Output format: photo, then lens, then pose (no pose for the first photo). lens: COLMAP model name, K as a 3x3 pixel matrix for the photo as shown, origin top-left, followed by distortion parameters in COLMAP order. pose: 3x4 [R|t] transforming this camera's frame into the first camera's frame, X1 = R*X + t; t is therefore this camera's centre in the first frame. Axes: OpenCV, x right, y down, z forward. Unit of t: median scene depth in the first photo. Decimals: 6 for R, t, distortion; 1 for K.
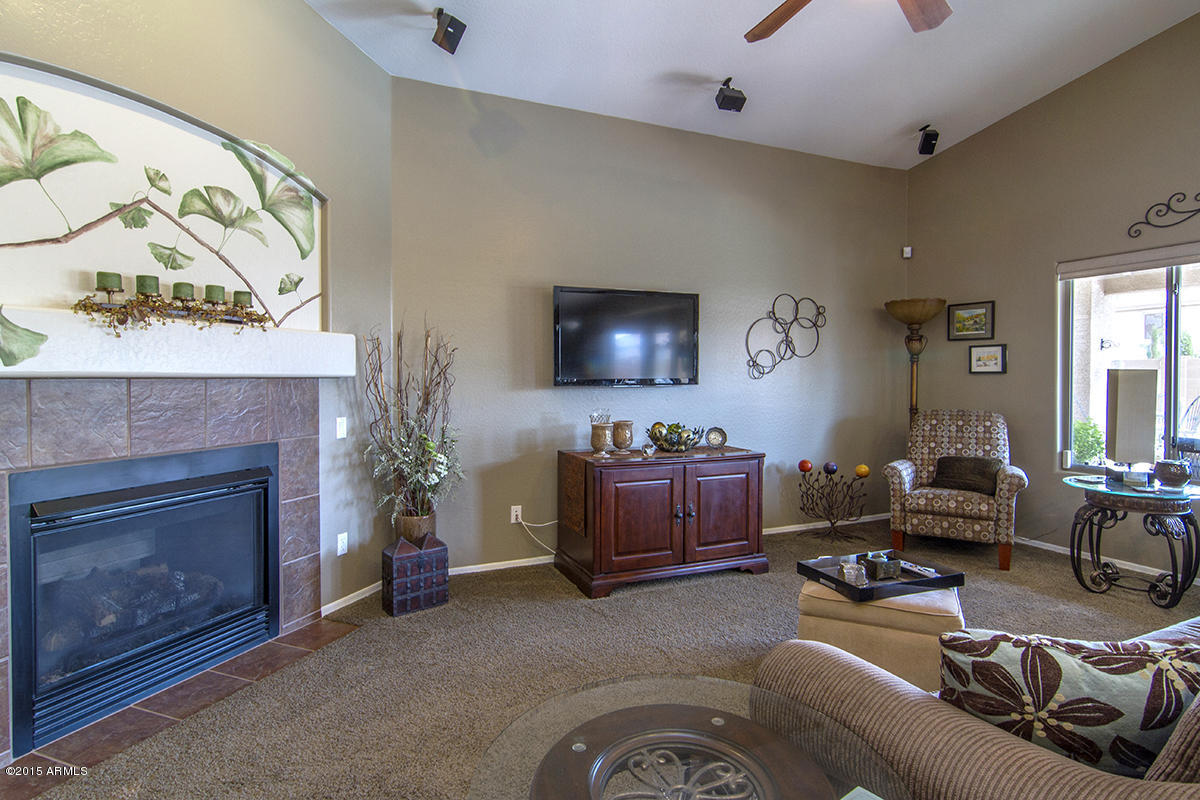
lens RADIAL K [[588.0, 0, 603.6], [0, 588.0, 377.4], [0, 0, 1]] dist [0.040552, 0.000520]
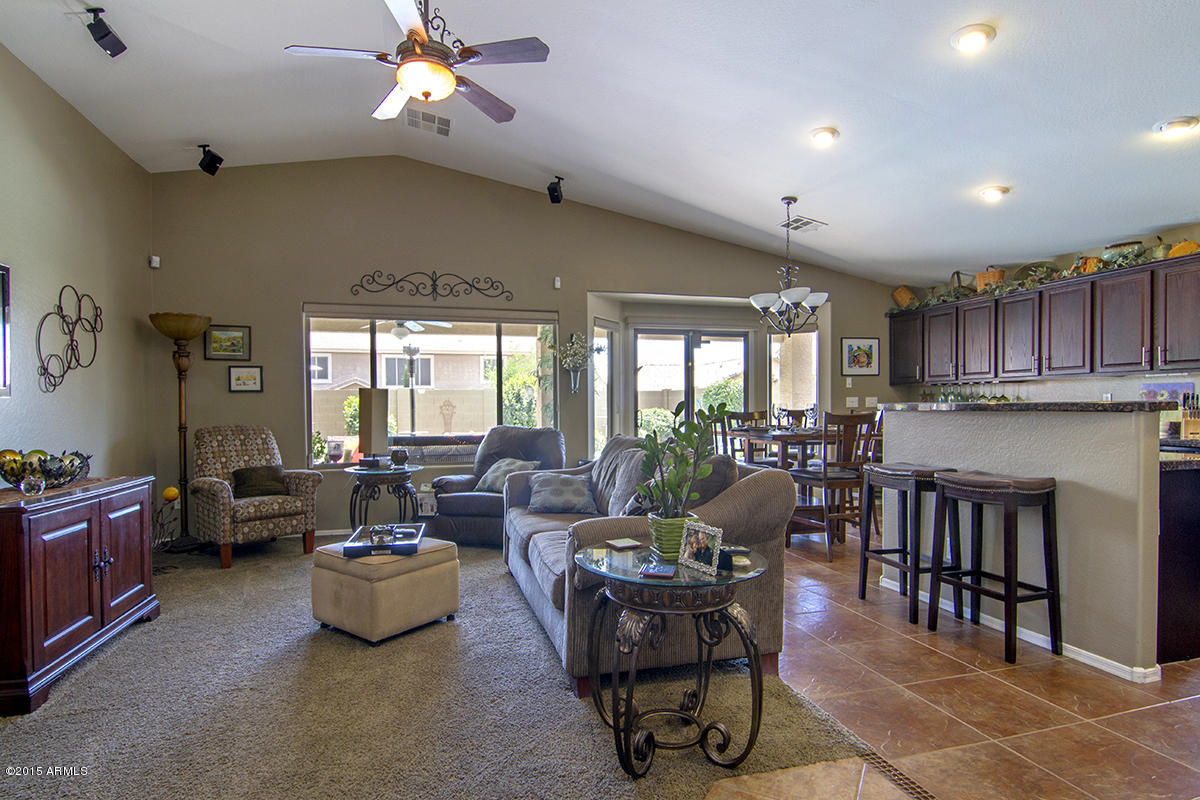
lens RADIAL K [[618.2, 0, 600.0], [0, 618.2, 400.0], [0, 0, 1]] dist [-0.001283, -0.000160]
pose [[0.187112, 0.005408, 0.982324, -0.372388], [0.015737, 0.999840, -0.008502, 0.030101], [-0.982213, 0.017050, 0.186996, 0.167141]]
